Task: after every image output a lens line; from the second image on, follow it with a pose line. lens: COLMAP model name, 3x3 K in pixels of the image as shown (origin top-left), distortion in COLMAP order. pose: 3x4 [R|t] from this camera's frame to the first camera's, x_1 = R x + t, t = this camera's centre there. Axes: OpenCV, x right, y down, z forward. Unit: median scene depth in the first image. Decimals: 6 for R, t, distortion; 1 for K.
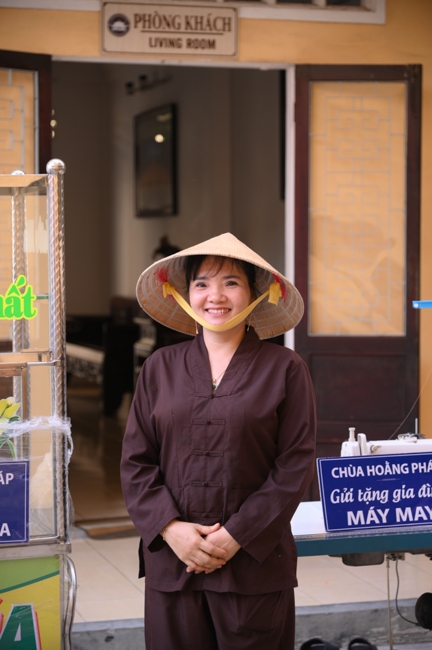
lens RADIAL K [[1572.8, 0, 216.0], [0, 1572.8, 325.0], [0, 0, 1]] dist [0.104923, -0.399839]
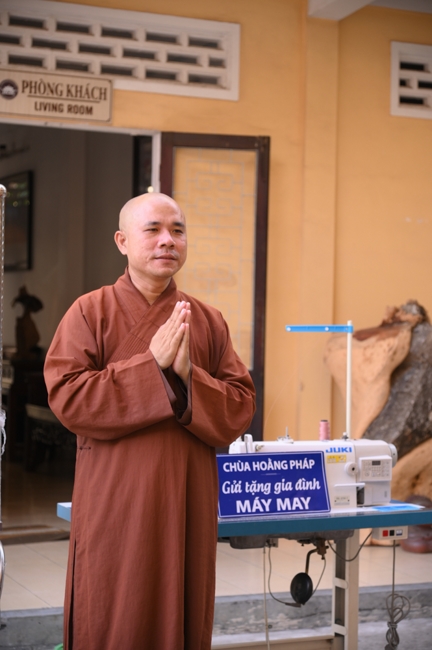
lens RADIAL K [[1412.0, 0, 216.0], [0, 1412.0, 325.0], [0, 0, 1]] dist [0.046264, 0.210556]
pose [[0.991168, 0.024469, 0.130336, -0.067811], [-0.018512, 0.998737, -0.046718, 0.037439], [-0.131315, 0.043893, 0.990369, -0.028017]]
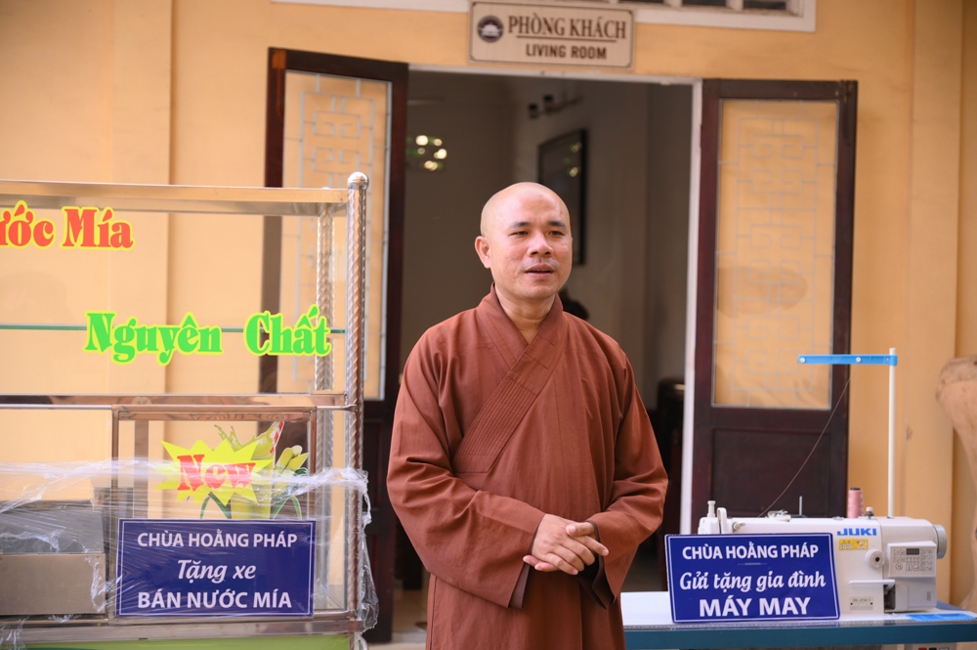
lens RADIAL K [[1963.5, 0, 488.5], [0, 1963.5, 325.0], [0, 0, 1]] dist [0.027483, 0.143458]
pose [[0.995160, 0.024628, -0.095131, 0.065731], [-0.028922, 0.998612, -0.044016, 0.021407], [0.093915, 0.046555, 0.994491, -0.052942]]
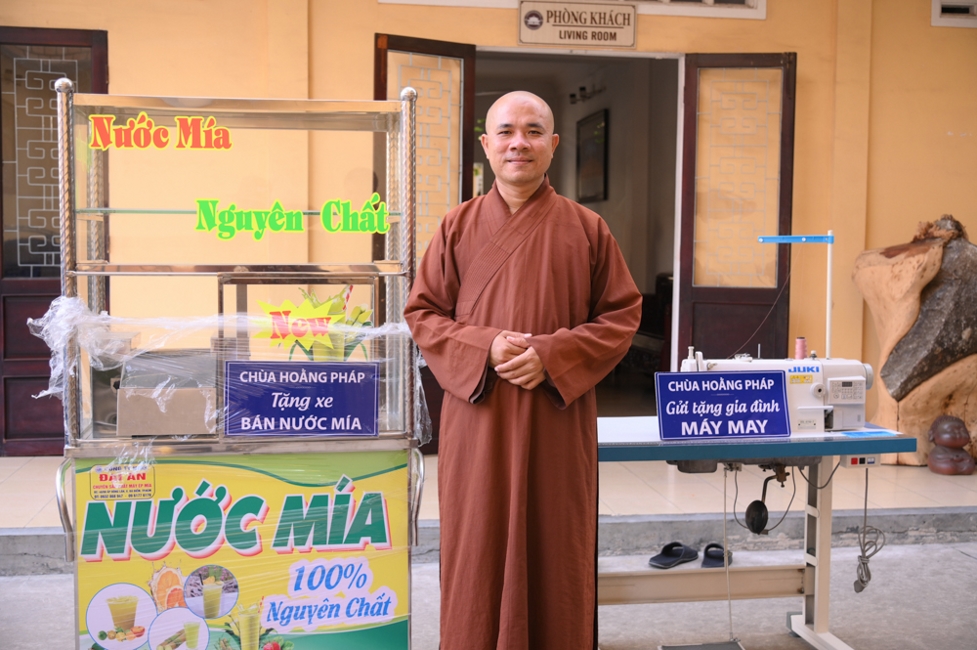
lens RADIAL K [[1201.8, 0, 488.5], [0, 1201.8, 325.0], [0, 0, 1]] dist [-0.027972, 0.075145]
pose [[0.988491, 0.022687, -0.149568, 0.072212], [-0.020511, 0.999660, 0.016075, 0.040230], [0.149881, -0.012823, 0.988621, 0.163356]]
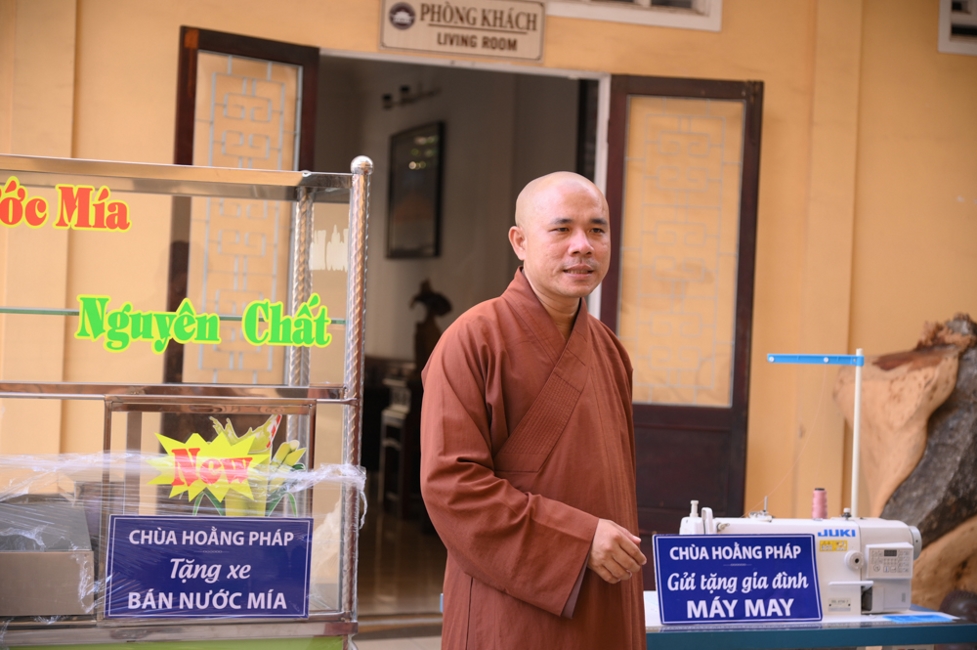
lens RADIAL K [[1937.5, 0, 488.5], [0, 1937.5, 325.0], [0, 0, 1]] dist [0.028896, 0.115224]
pose [[0.998827, 0.044852, 0.018247, -0.044442], [-0.044025, 0.998086, -0.043437, 0.022368], [-0.020160, 0.042583, 0.998890, -0.016837]]
